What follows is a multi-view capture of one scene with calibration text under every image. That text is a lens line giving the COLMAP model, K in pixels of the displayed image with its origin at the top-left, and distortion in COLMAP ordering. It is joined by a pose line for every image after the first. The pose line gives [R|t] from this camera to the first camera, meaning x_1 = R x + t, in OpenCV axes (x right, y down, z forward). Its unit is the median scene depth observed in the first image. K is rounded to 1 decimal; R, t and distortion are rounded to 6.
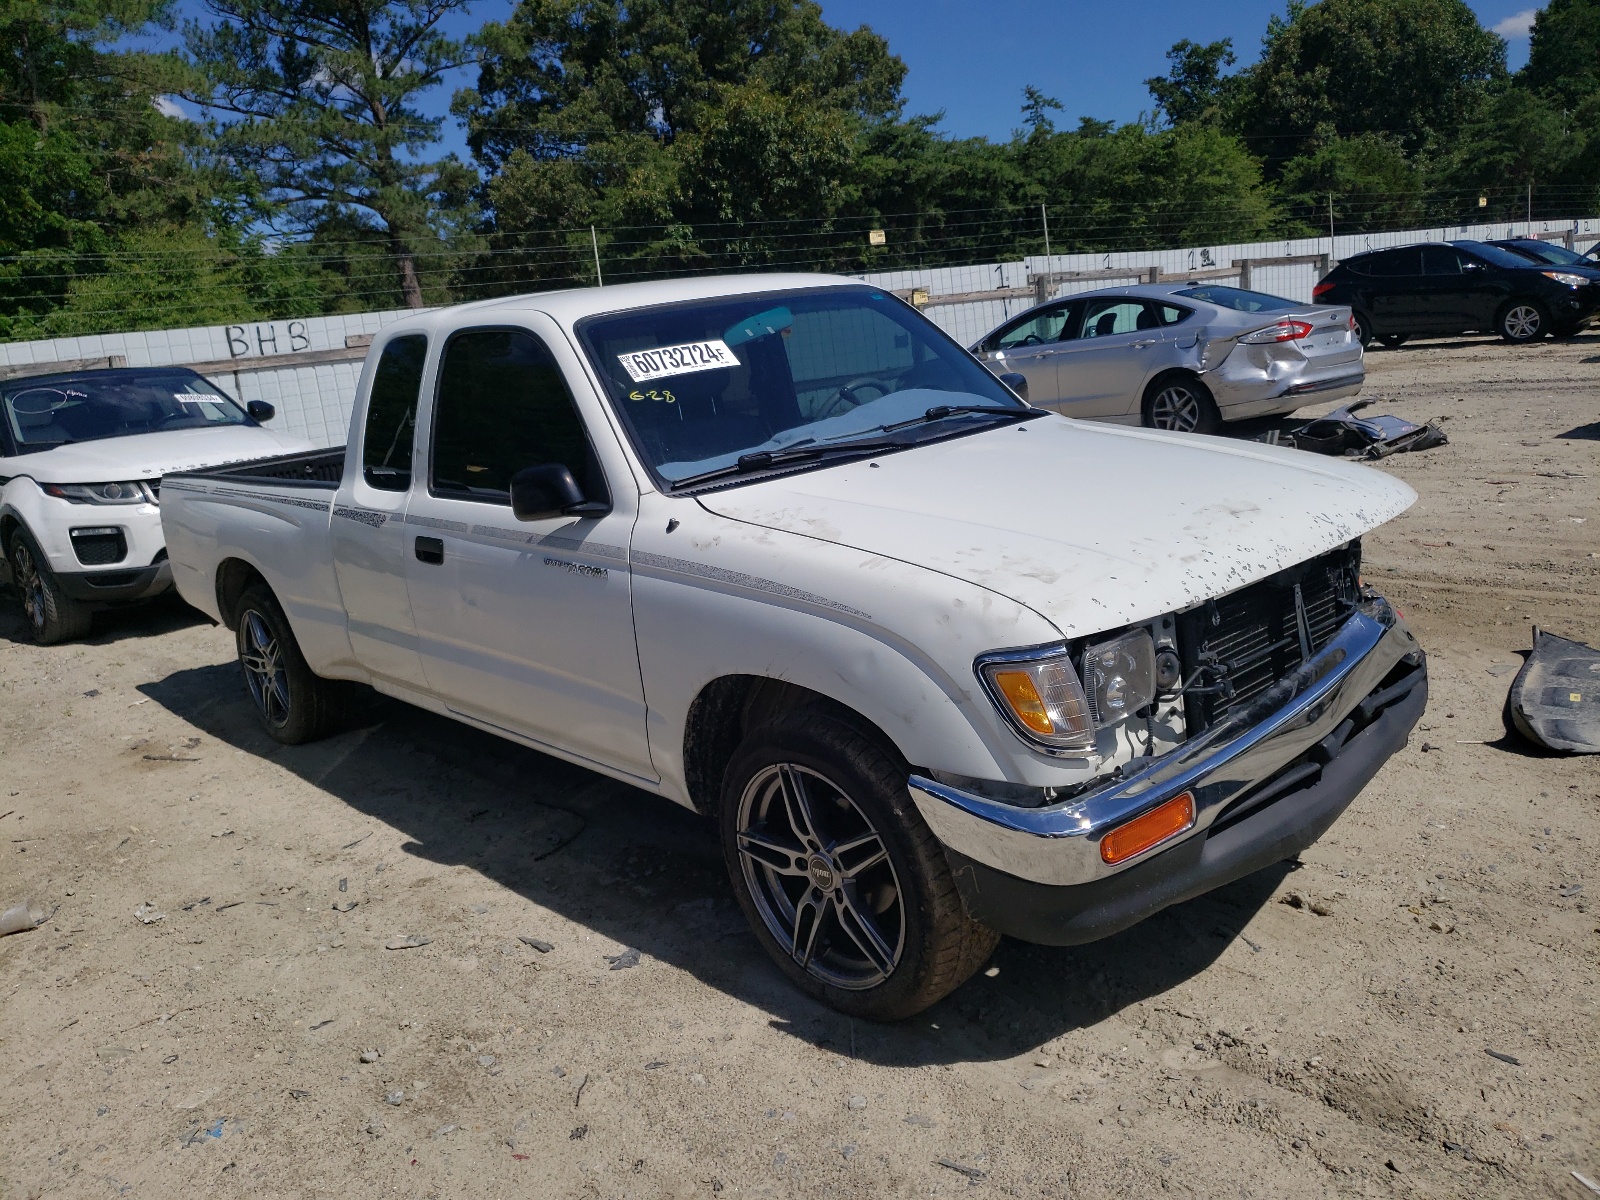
lens RADIAL K [[1236.6, 0, 800.0], [0, 1236.6, 600.0], [0, 0, 1]] dist [0.027845, 0.004569]
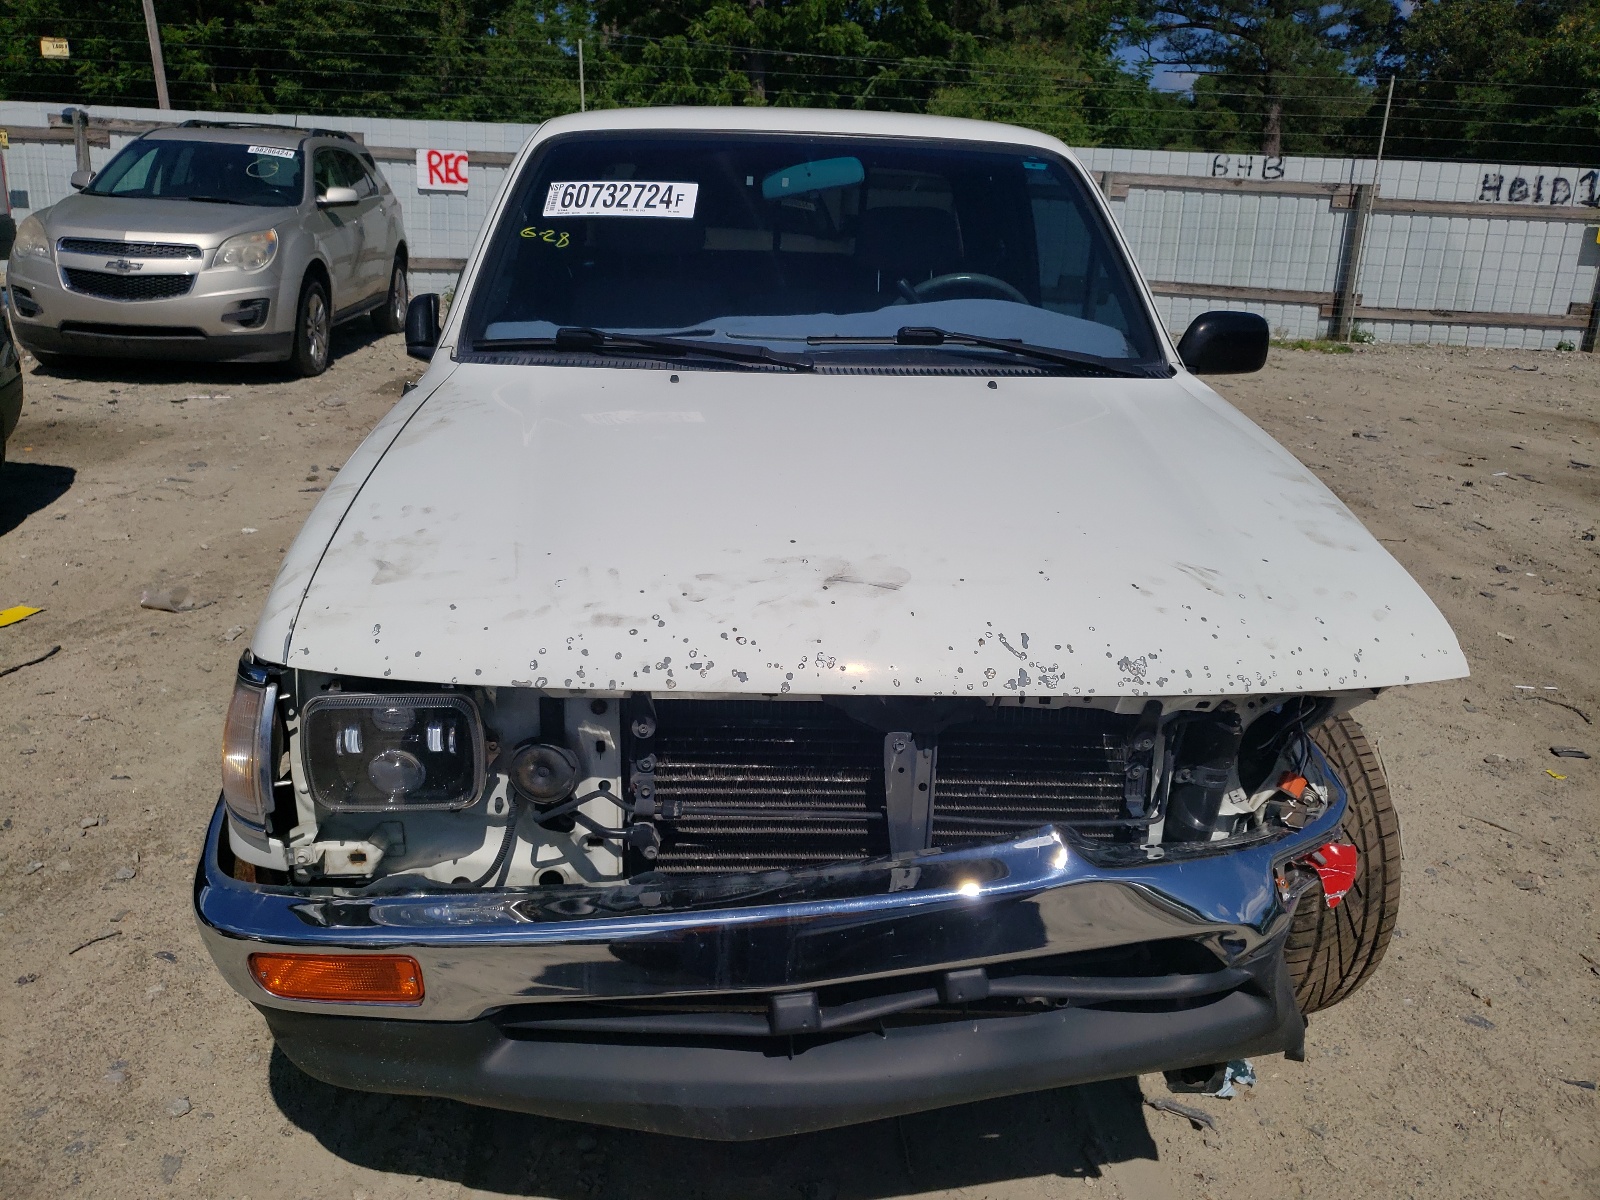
lens RADIAL K [[1236.6, 0, 800.0], [0, 1236.6, 600.0], [0, 0, 1]] dist [0.027845, 0.004569]
pose [[0.799925, 0.317854, -0.509007, 0.353169], [-0.256991, 0.947936, 0.188076, -0.092164], [0.542287, -0.019636, 0.839964, 0.271803]]
